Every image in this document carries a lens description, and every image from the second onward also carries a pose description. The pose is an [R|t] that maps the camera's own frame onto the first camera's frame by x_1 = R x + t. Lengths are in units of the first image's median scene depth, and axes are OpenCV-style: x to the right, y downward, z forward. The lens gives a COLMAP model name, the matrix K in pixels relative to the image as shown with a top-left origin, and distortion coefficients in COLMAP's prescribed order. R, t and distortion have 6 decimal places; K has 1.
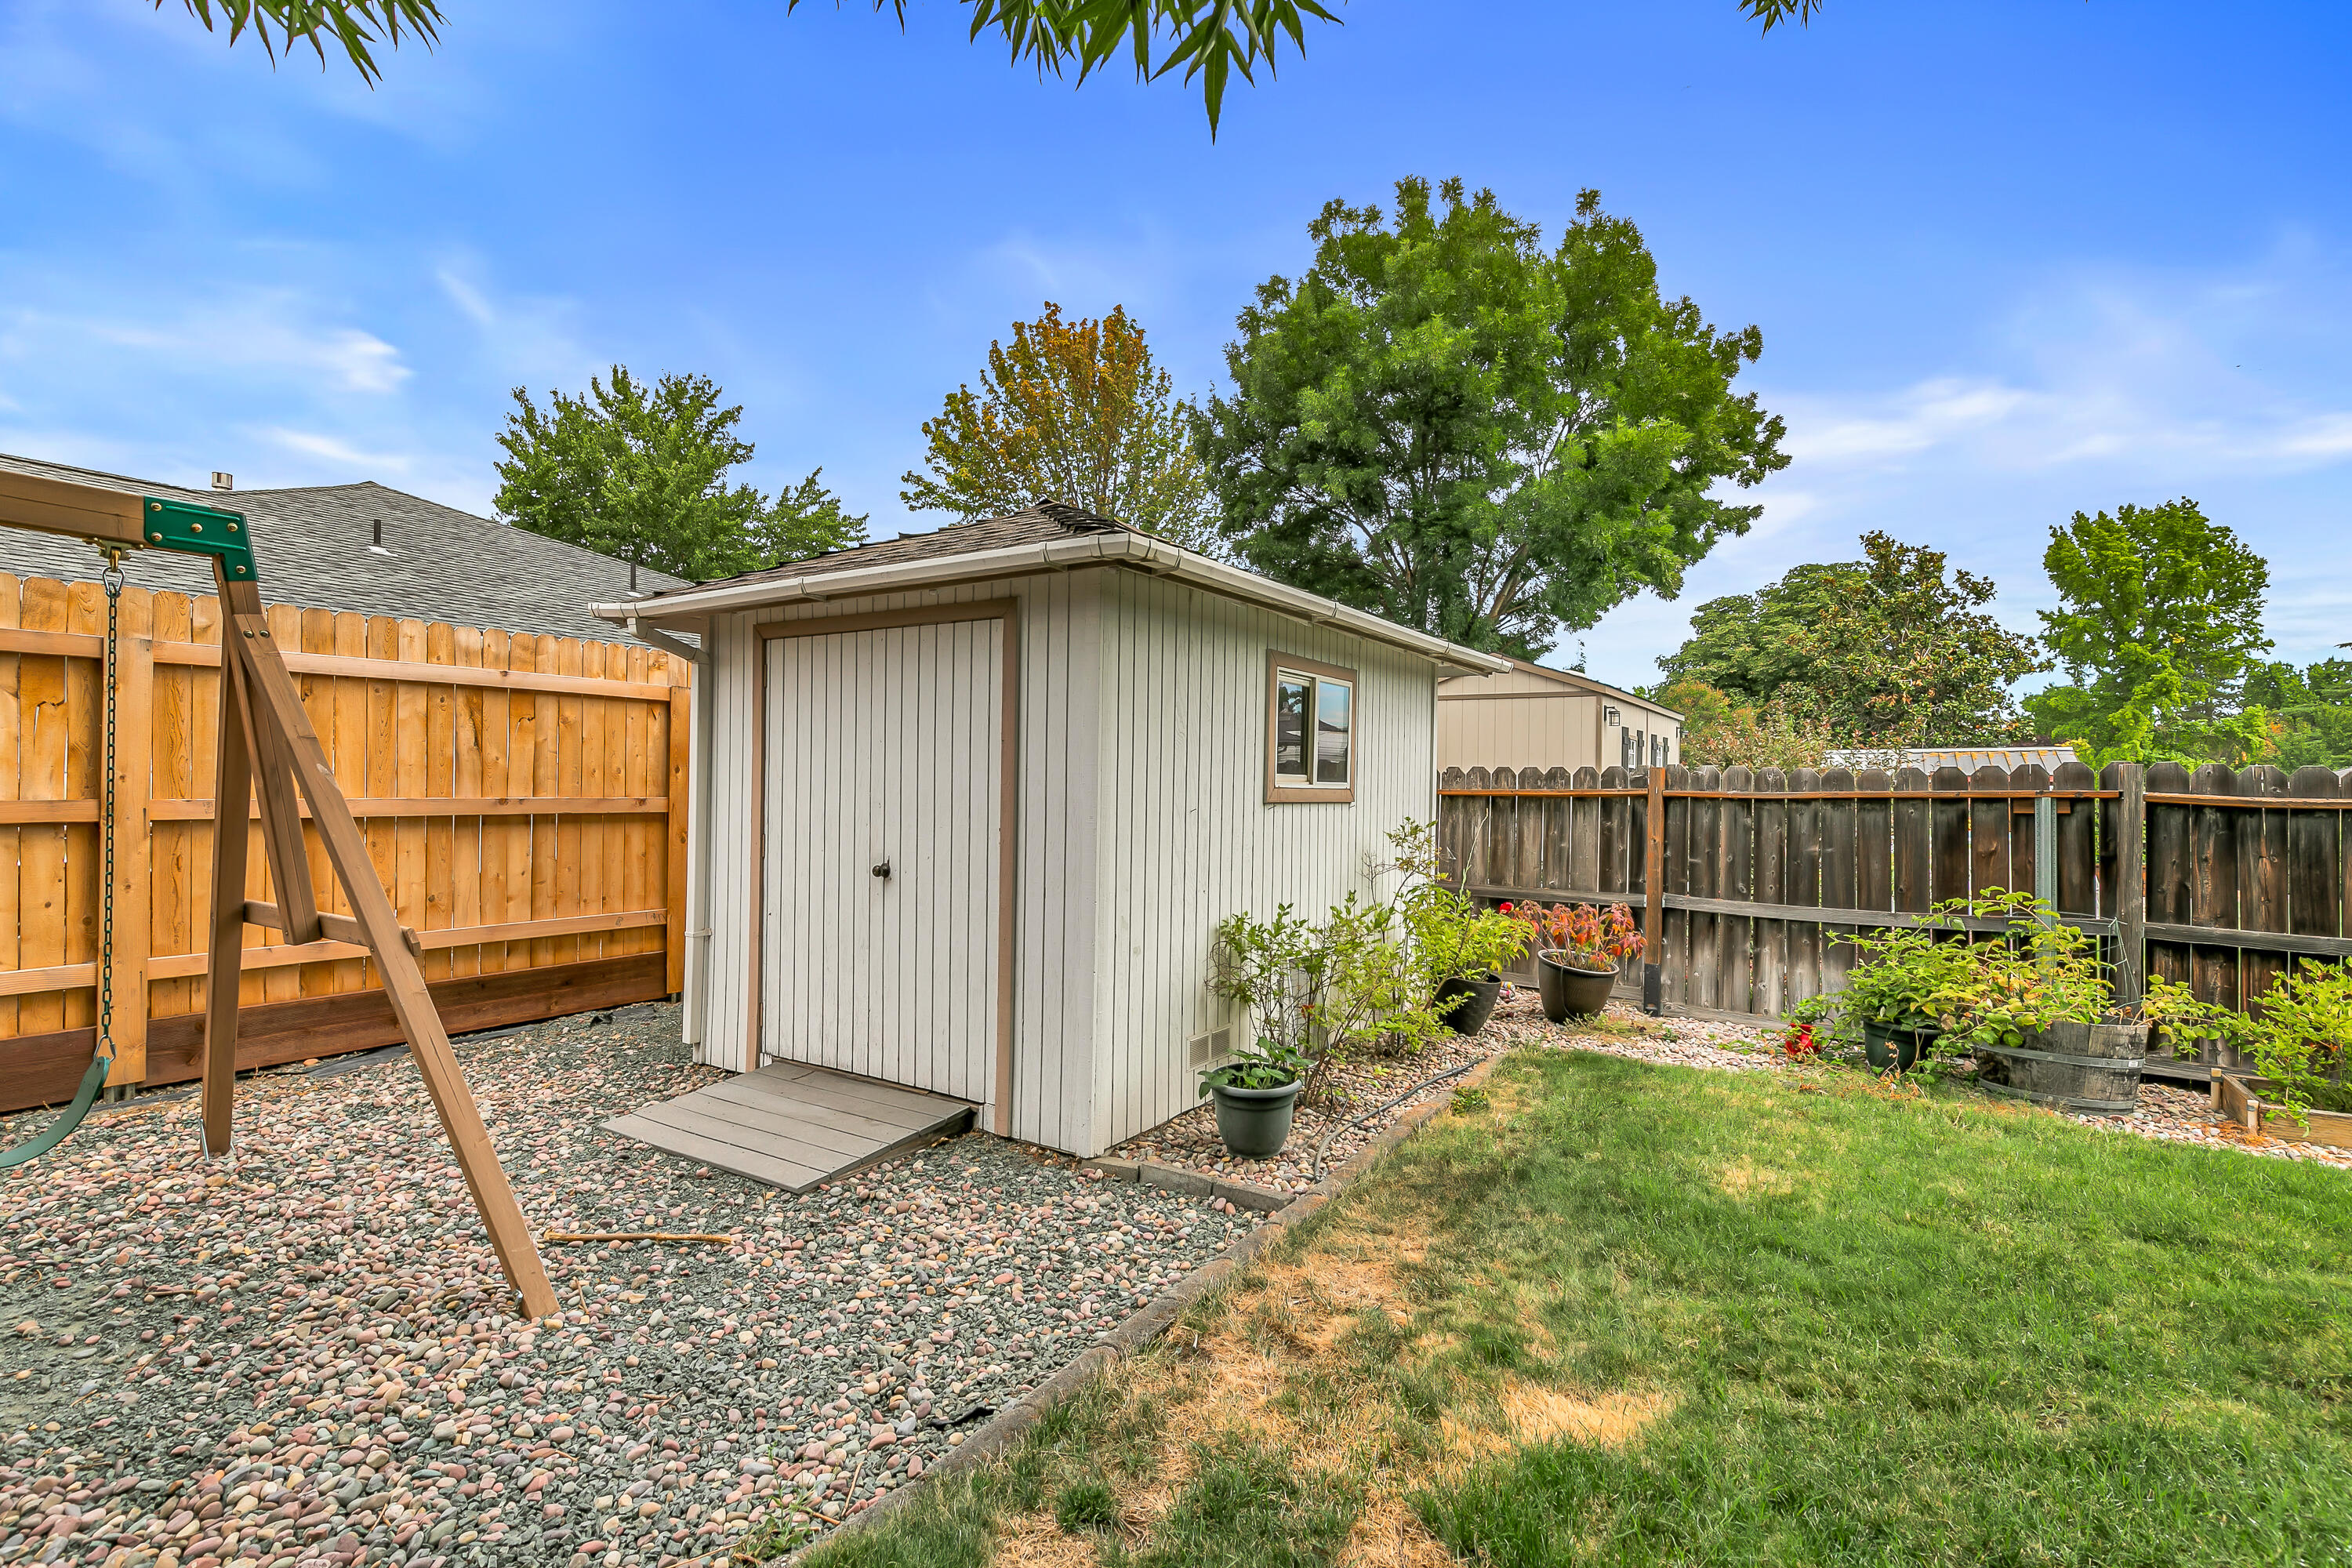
lens RADIAL K [[1072.4, 0, 1217.1], [0, 1072.4, 795.6], [0, 0, 1]] dist [0.008120, -0.000828]
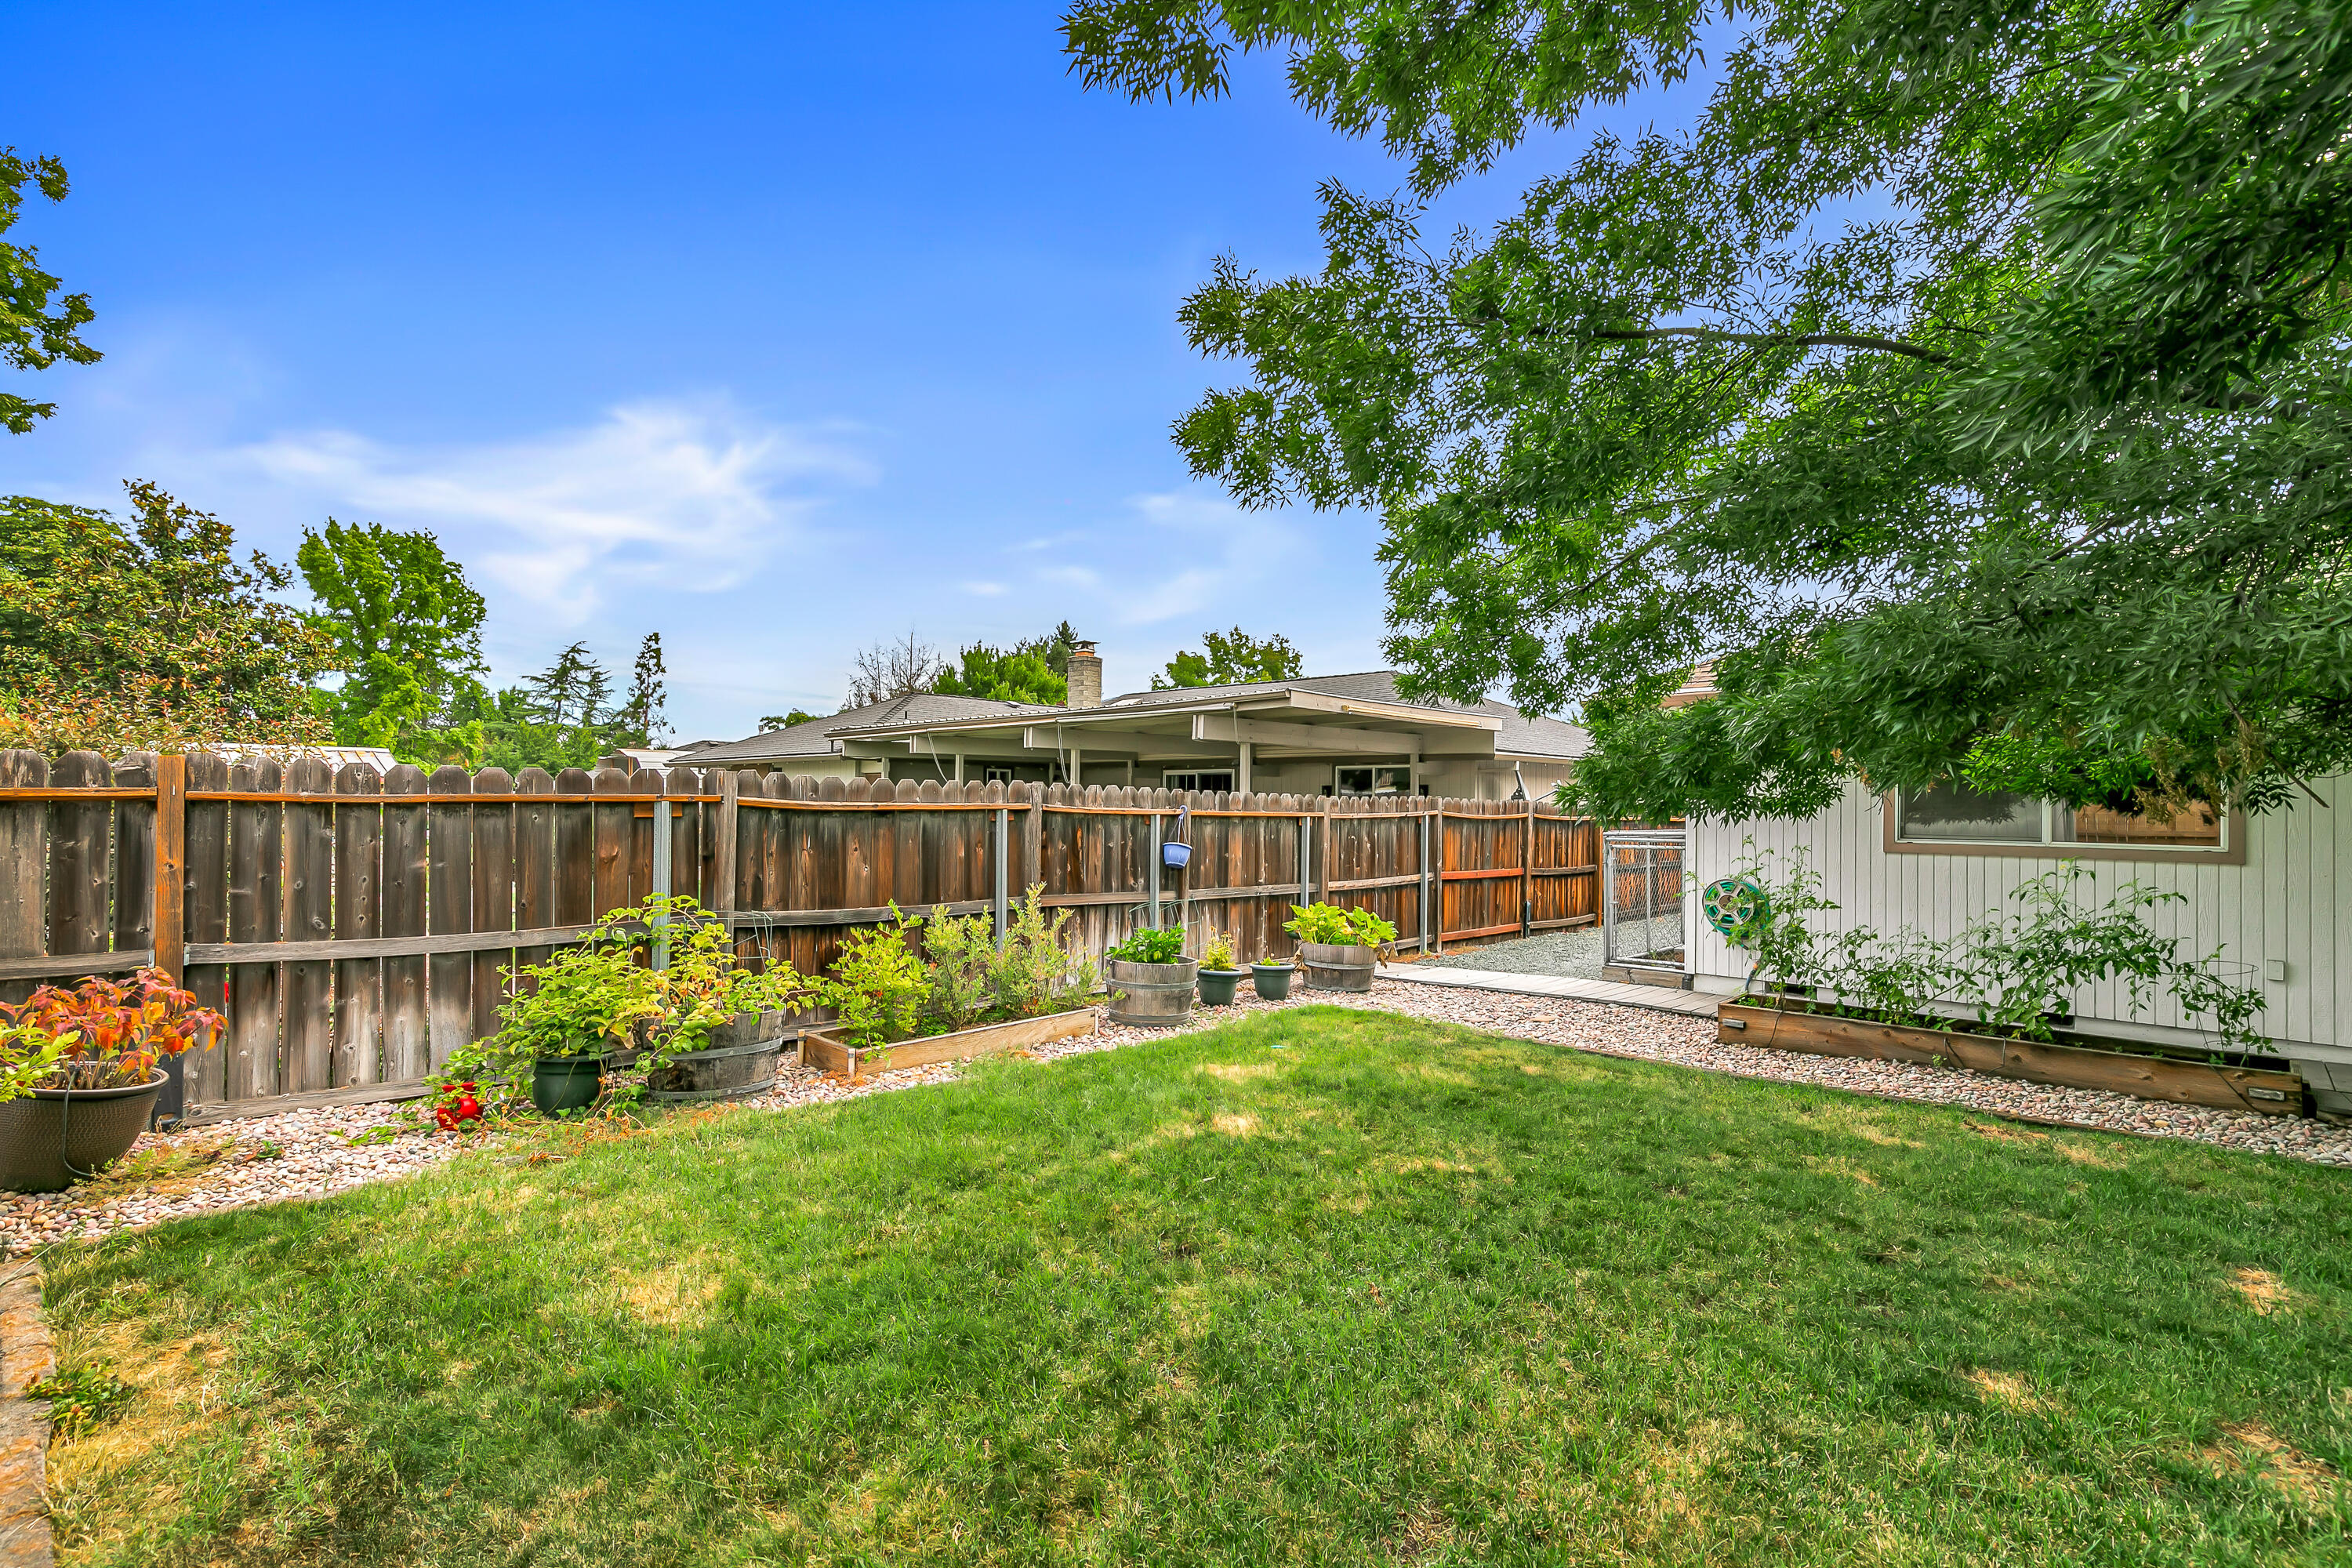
lens RADIAL K [[1072.4, 0, 1163.8], [0, 1072.4, 793.6], [0, 0, 1]] dist [0.008120, -0.000828]
pose [[0.238330, 0.005579, 0.971168, -0.098444], [-0.003002, 0.999983, -0.005008, -0.001713], [-0.971180, -0.001722, 0.238343, 0.257419]]
